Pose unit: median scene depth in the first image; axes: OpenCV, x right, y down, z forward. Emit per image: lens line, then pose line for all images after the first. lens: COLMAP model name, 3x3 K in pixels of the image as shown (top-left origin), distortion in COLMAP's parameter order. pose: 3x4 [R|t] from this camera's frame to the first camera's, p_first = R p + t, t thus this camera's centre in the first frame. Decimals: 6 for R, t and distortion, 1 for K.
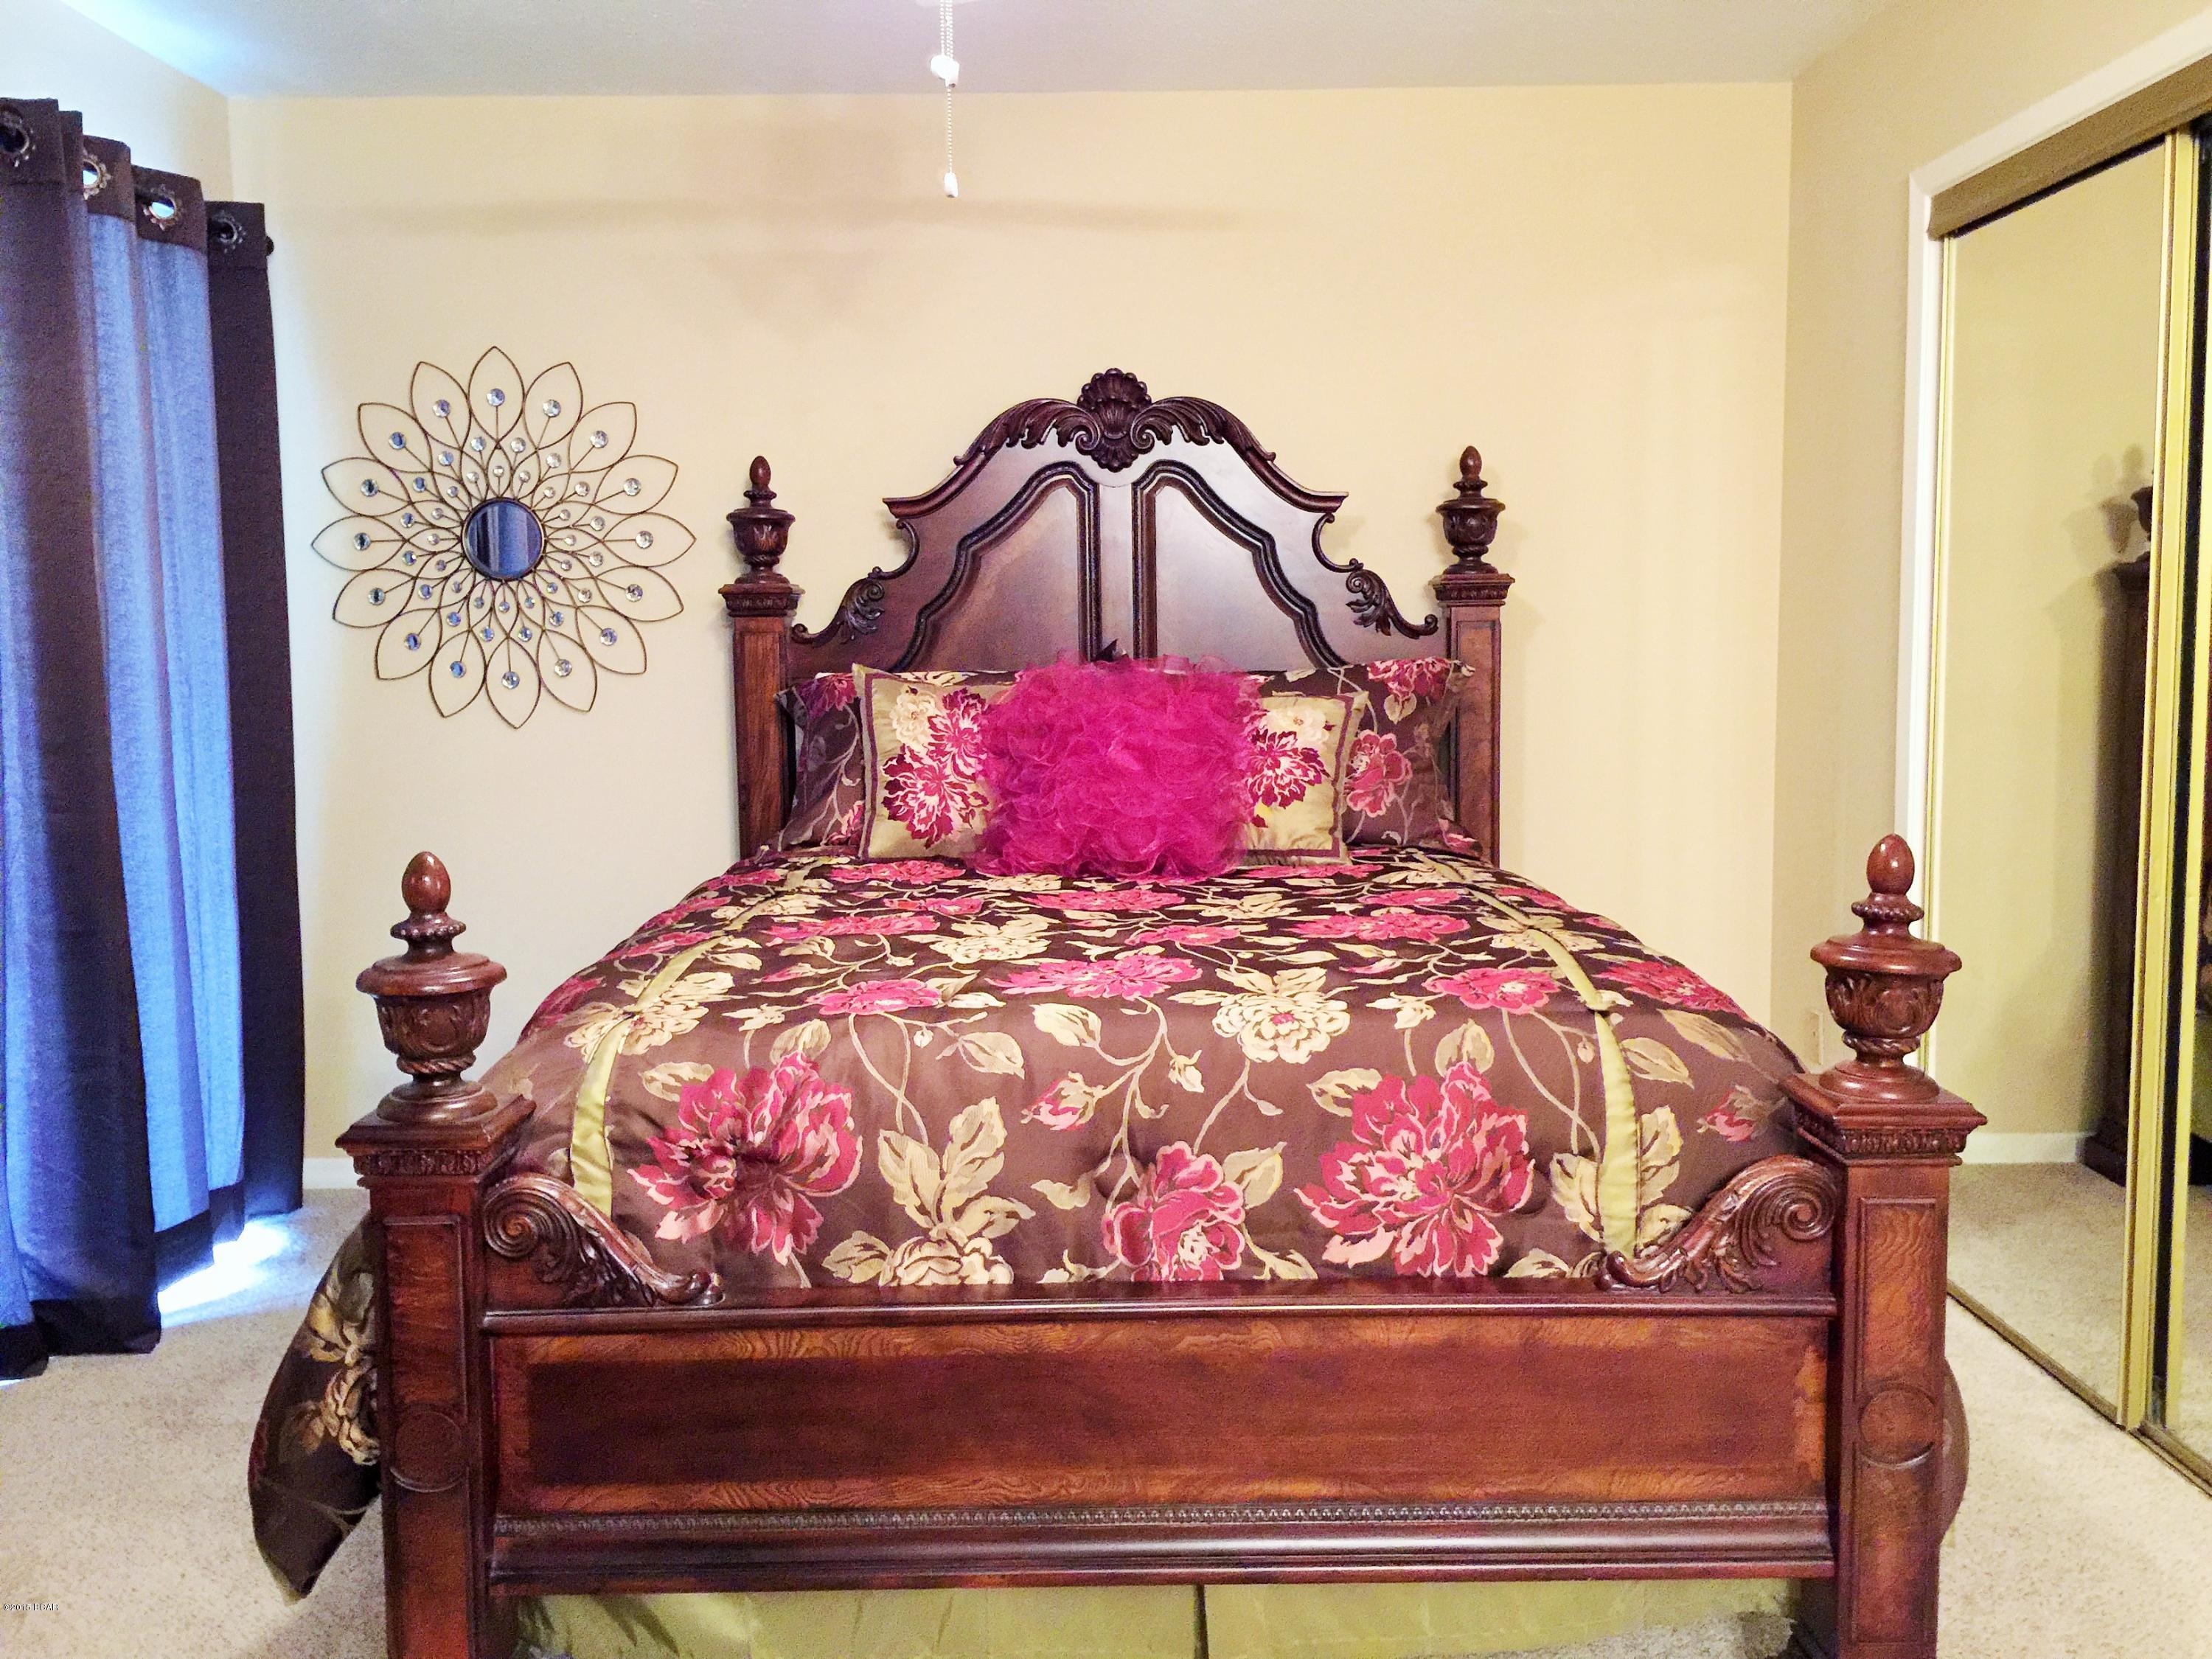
lens RADIAL K [[1915.0, 0, 1109.8], [0, 1915.0, 823.6], [0, 0, 1]] dist [0.078199, -0.113454]
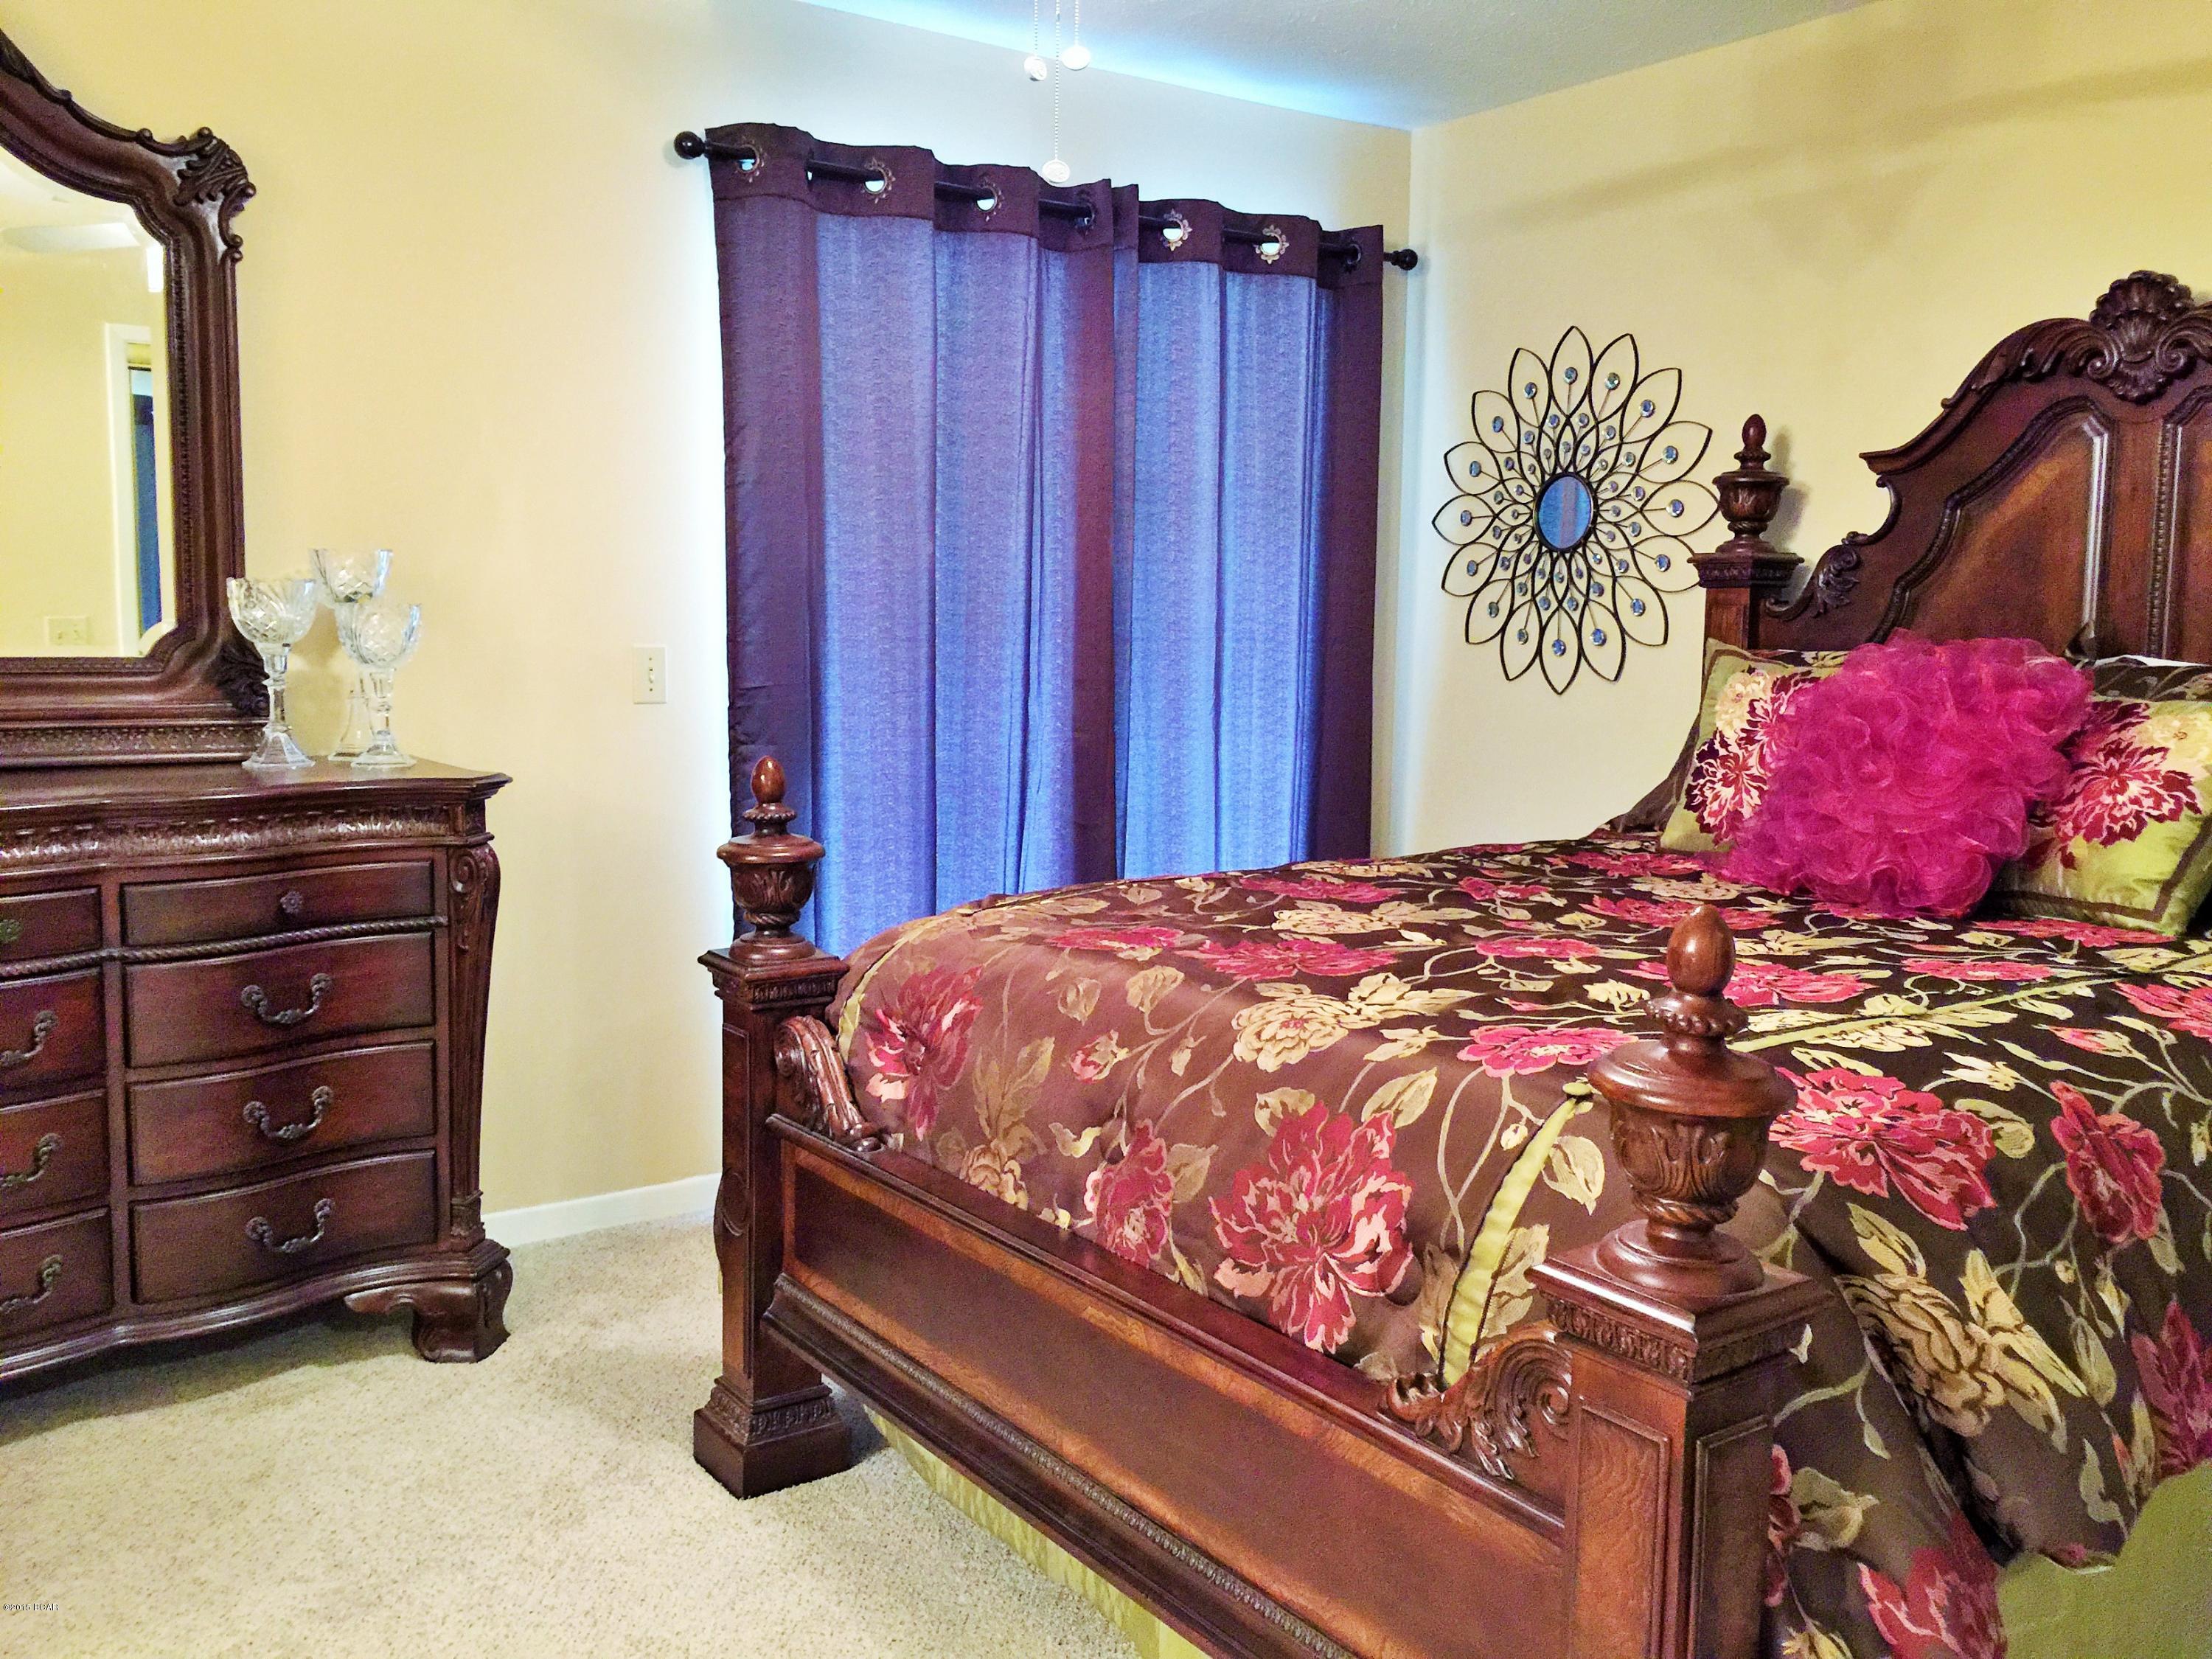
lens RADIAL K [[1915.0, 0, 1109.8], [0, 1915.0, 823.6], [0, 0, 1]] dist [0.078199, -0.113454]
pose [[0.569648, 0.109458, -0.814567, 0.475787], [-0.099170, 0.993005, 0.064083, -0.026593], [0.815884, 0.044276, 0.576518, 0.242529]]
